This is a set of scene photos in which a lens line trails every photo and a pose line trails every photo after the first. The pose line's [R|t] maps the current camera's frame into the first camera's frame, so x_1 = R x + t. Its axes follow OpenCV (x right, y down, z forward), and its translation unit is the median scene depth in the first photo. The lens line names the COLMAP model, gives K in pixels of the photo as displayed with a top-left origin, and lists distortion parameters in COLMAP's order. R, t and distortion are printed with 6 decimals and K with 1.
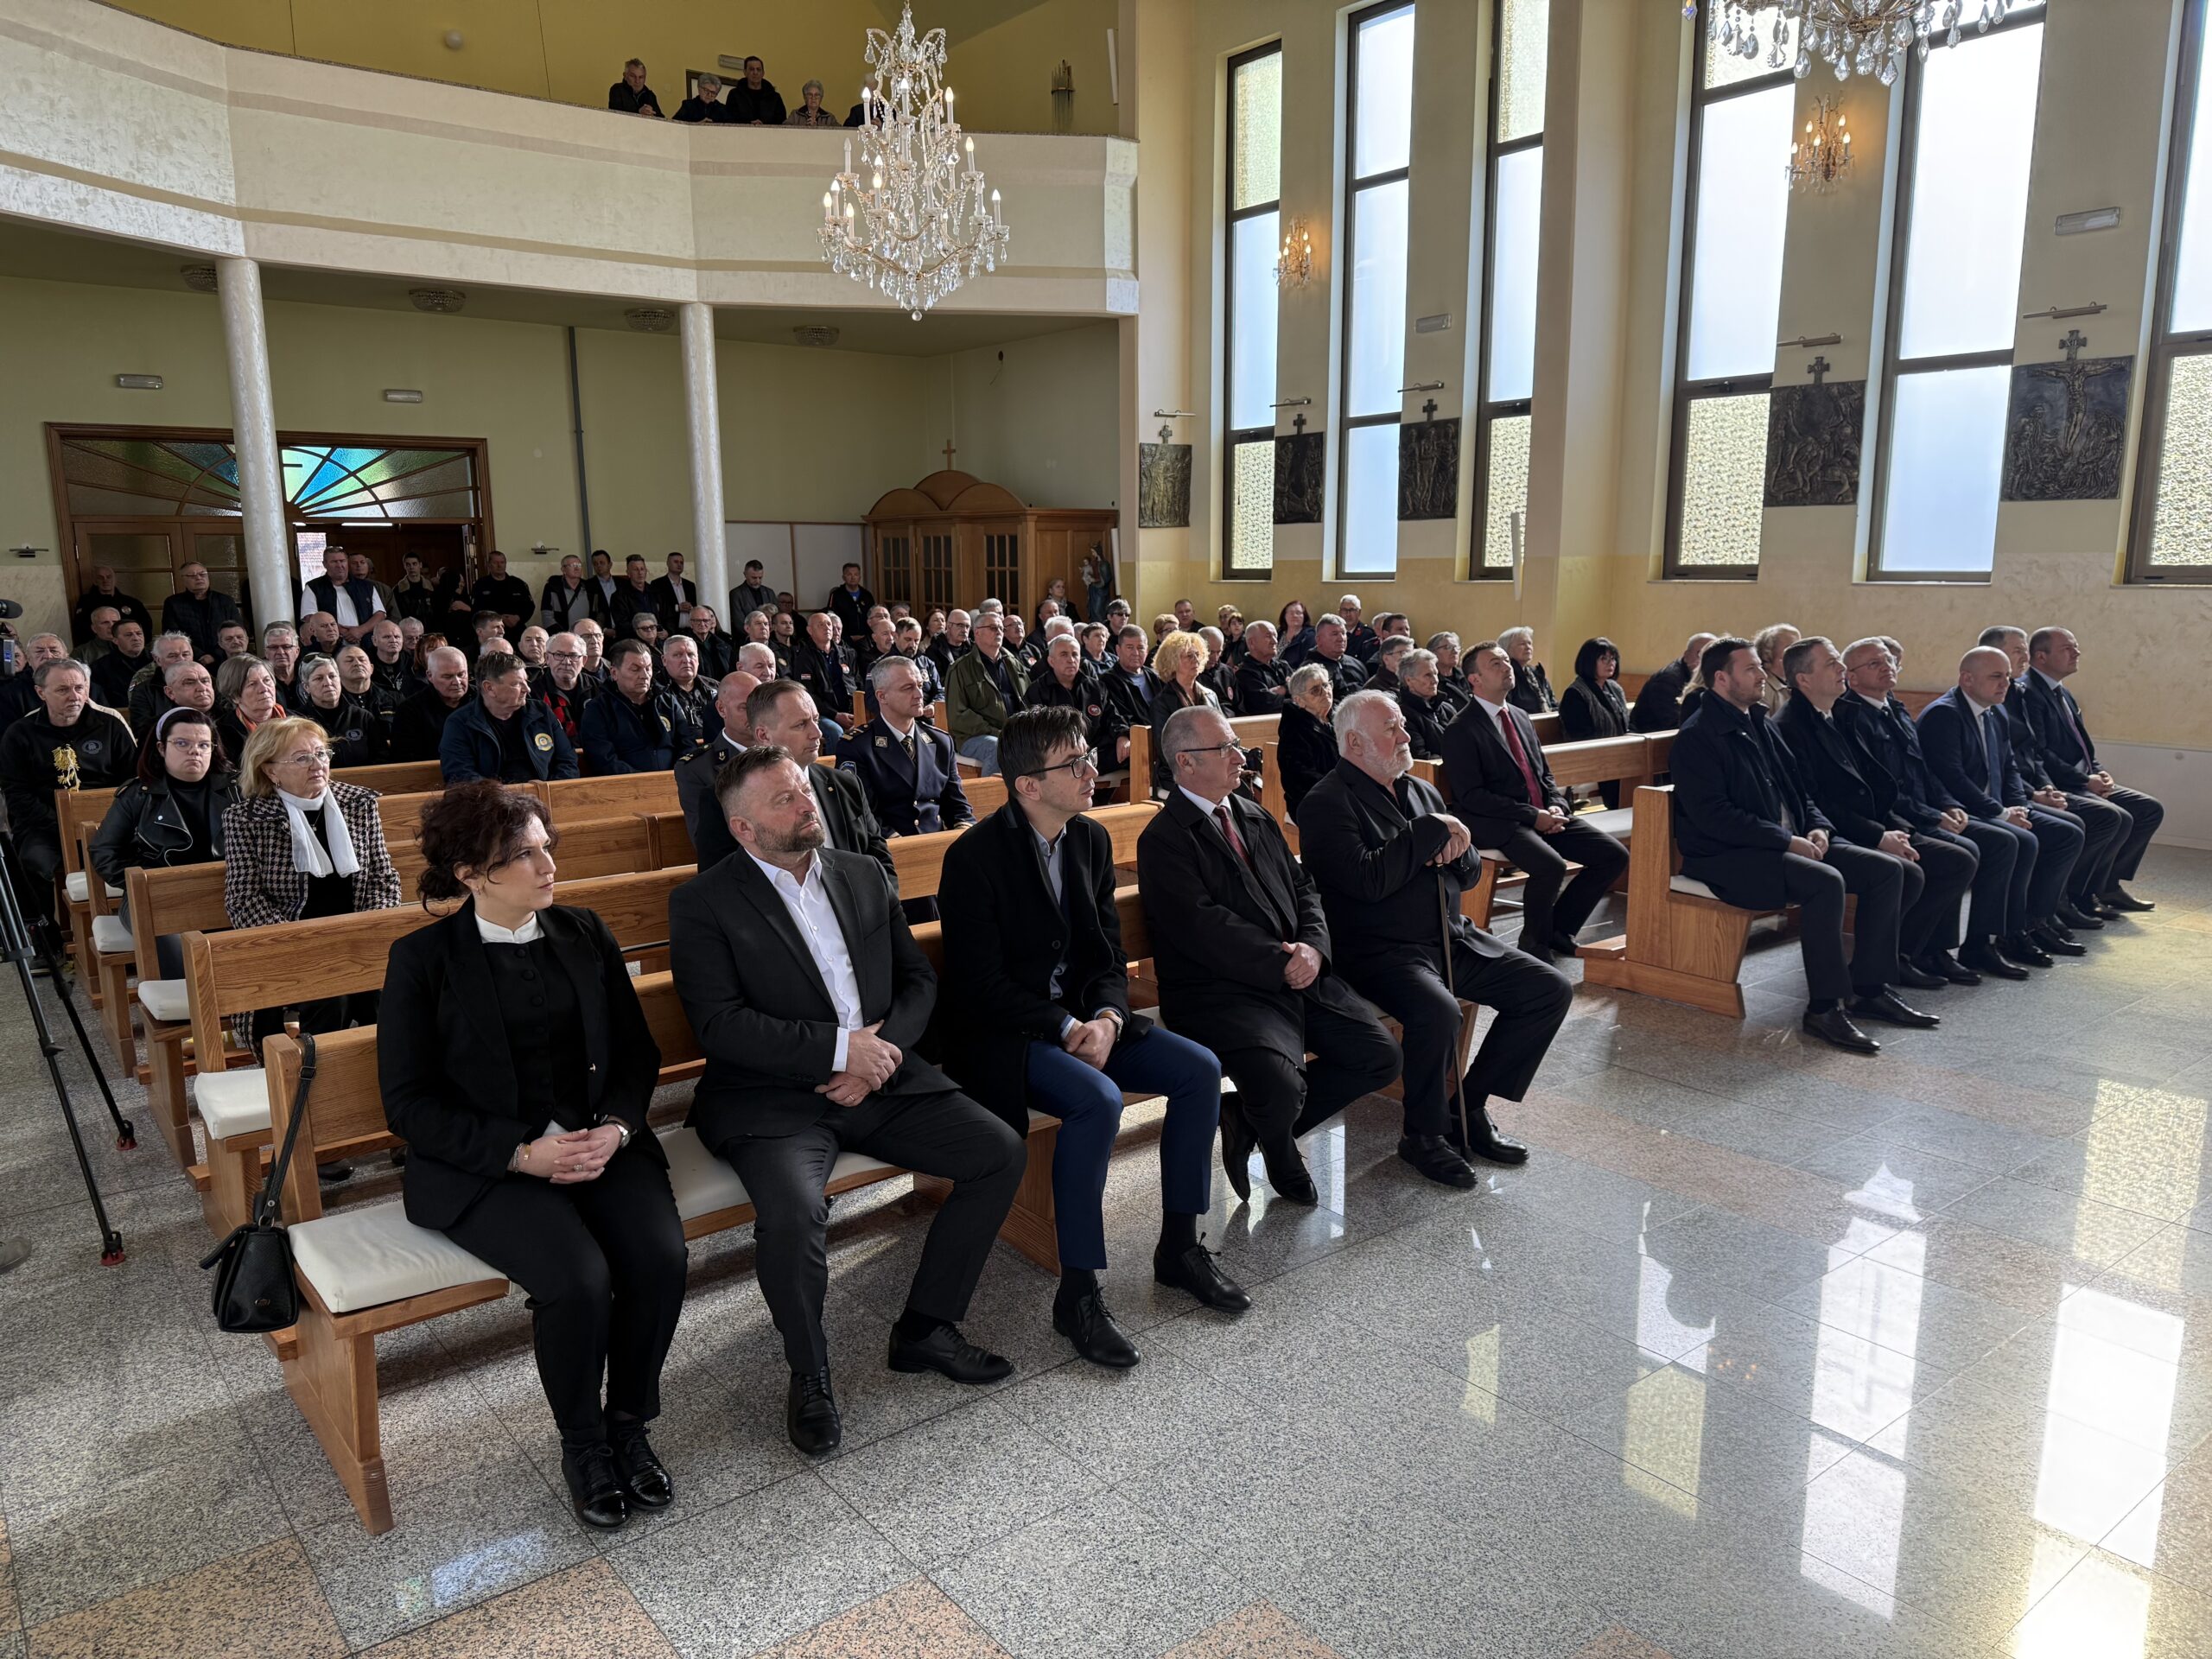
lens RADIAL K [[1559.4, 0, 1106.0], [0, 1559.4, 829.5], [0, 0, 1]] dist [0.000320, -0.000448]
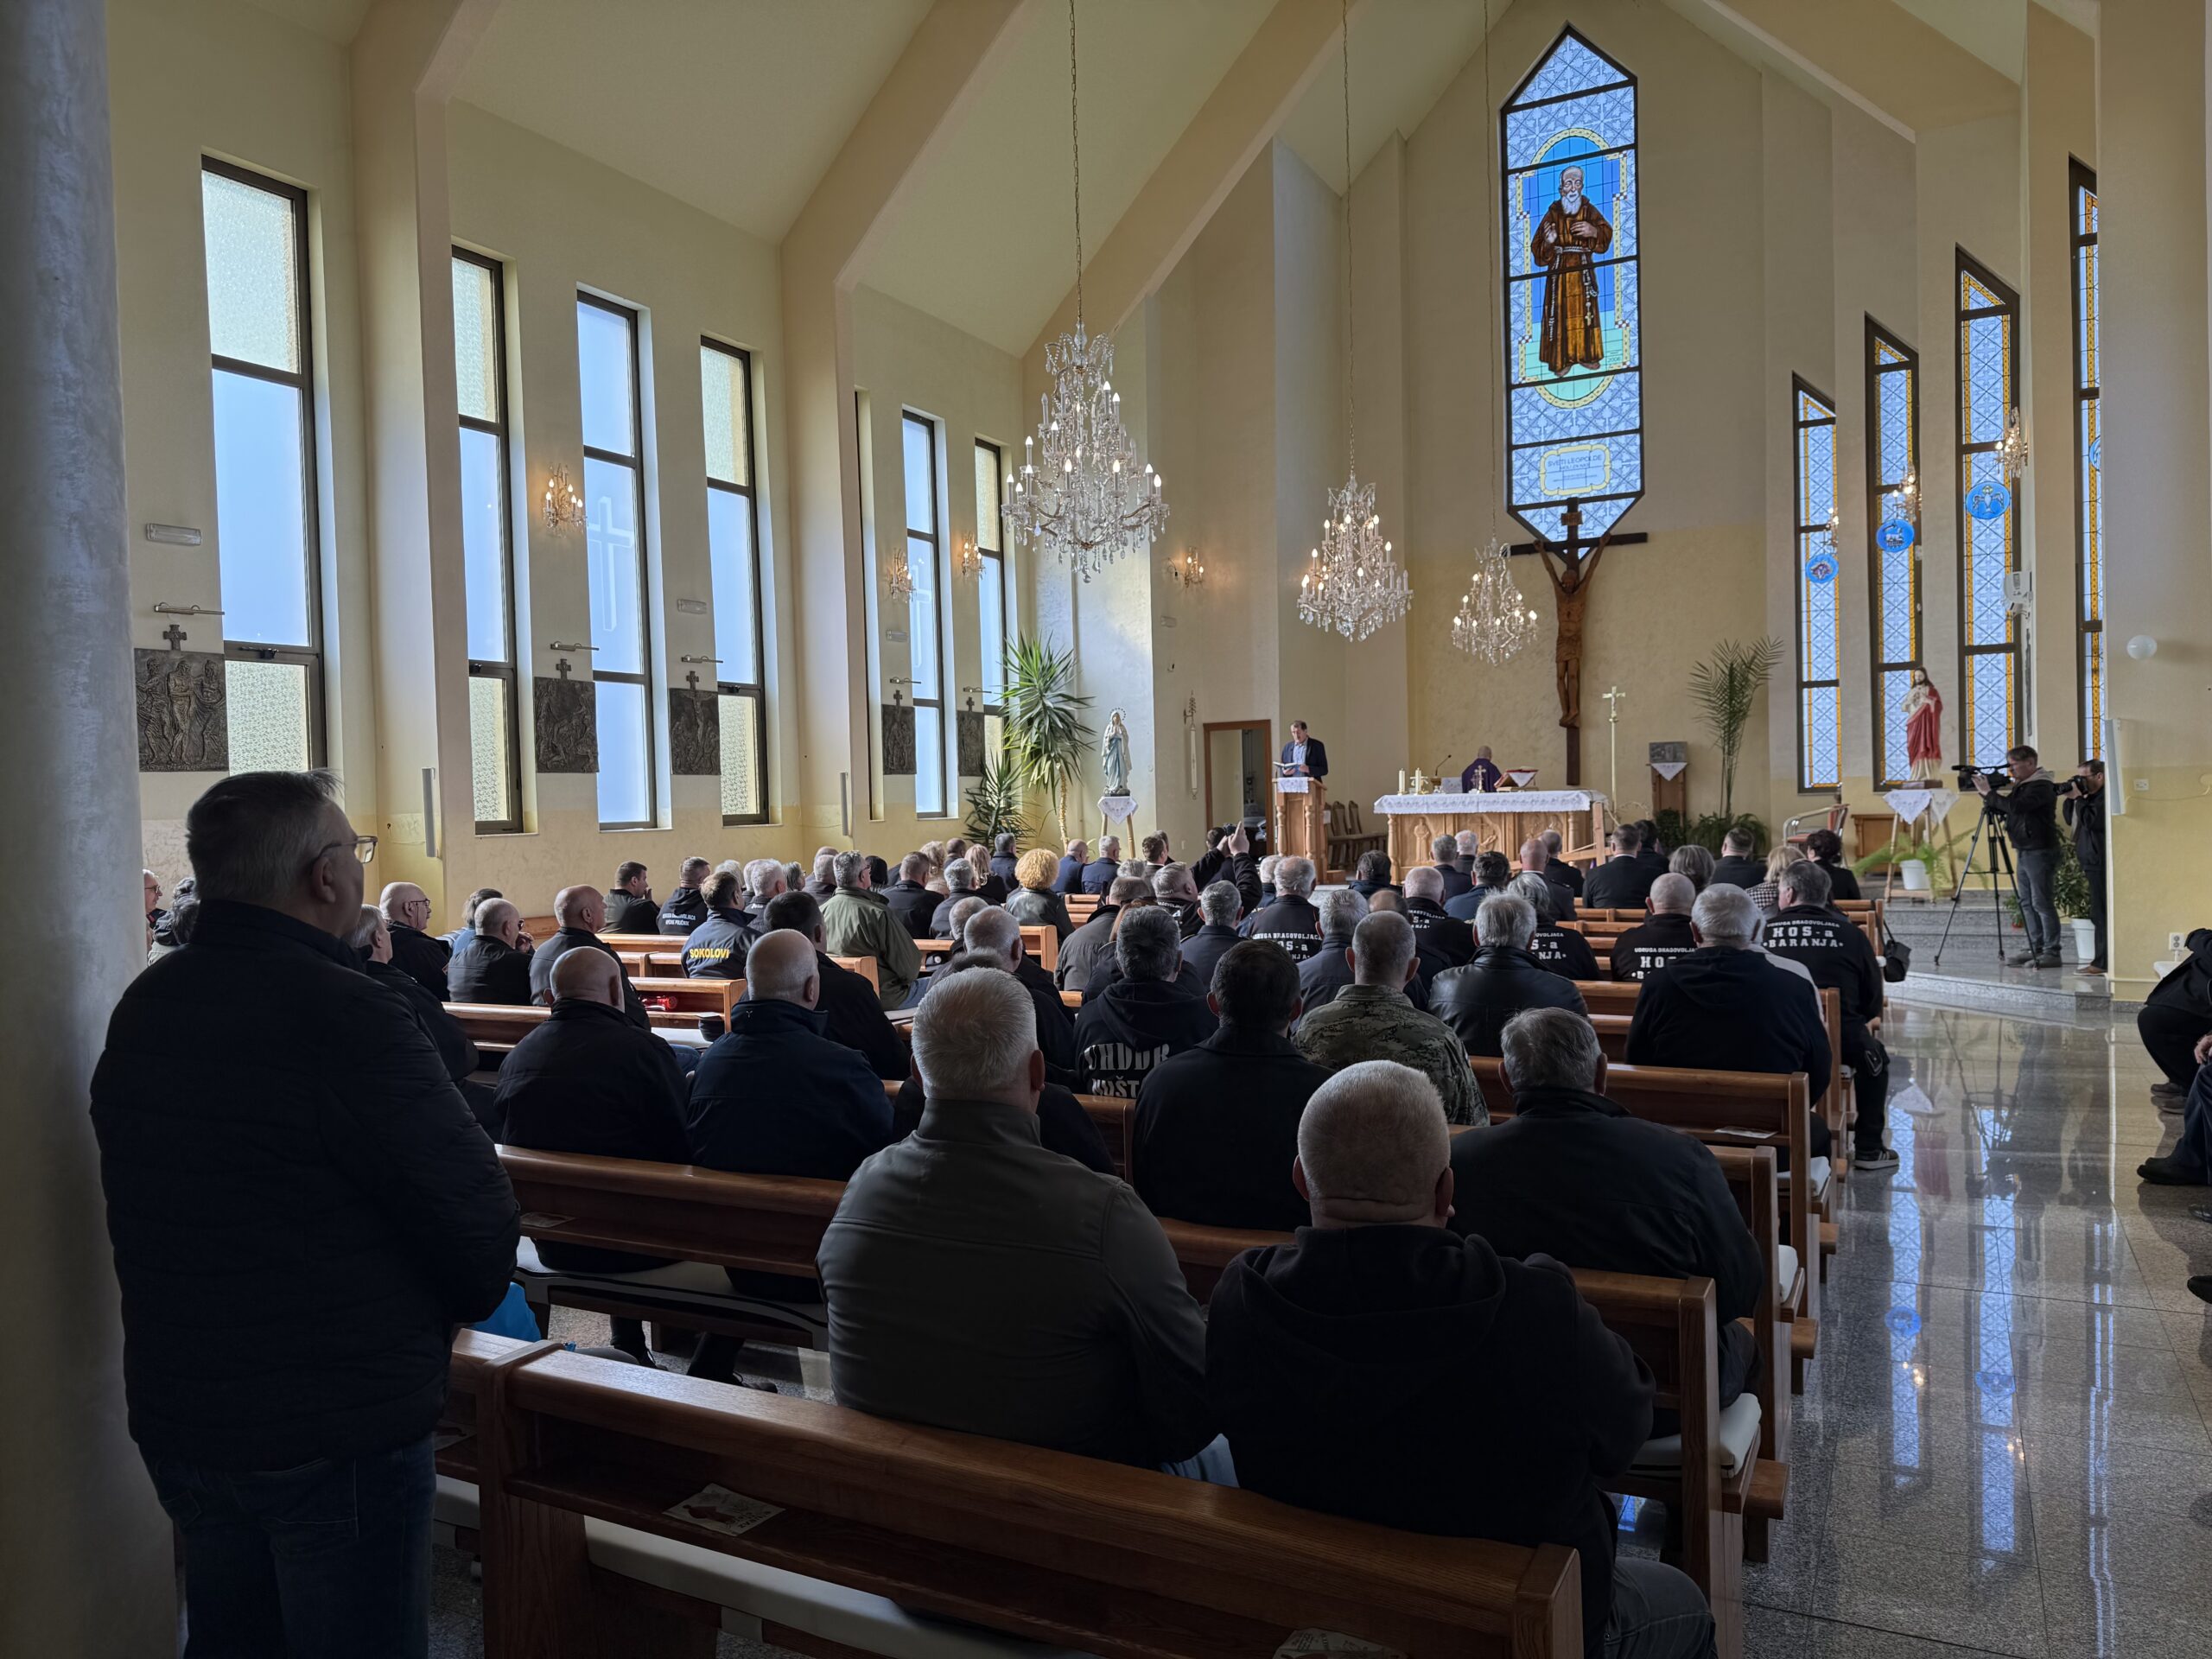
lens RADIAL K [[1559.4, 0, 1106.0], [0, 1559.4, 829.5], [0, 0, 1]] dist [0.000320, -0.000448]
pose [[-0.394092, -0.004828, 0.919058, -0.901585], [0.179960, 0.980224, 0.082317, -0.191645], [-0.901280, 0.197834, -0.385430, 1.124211]]
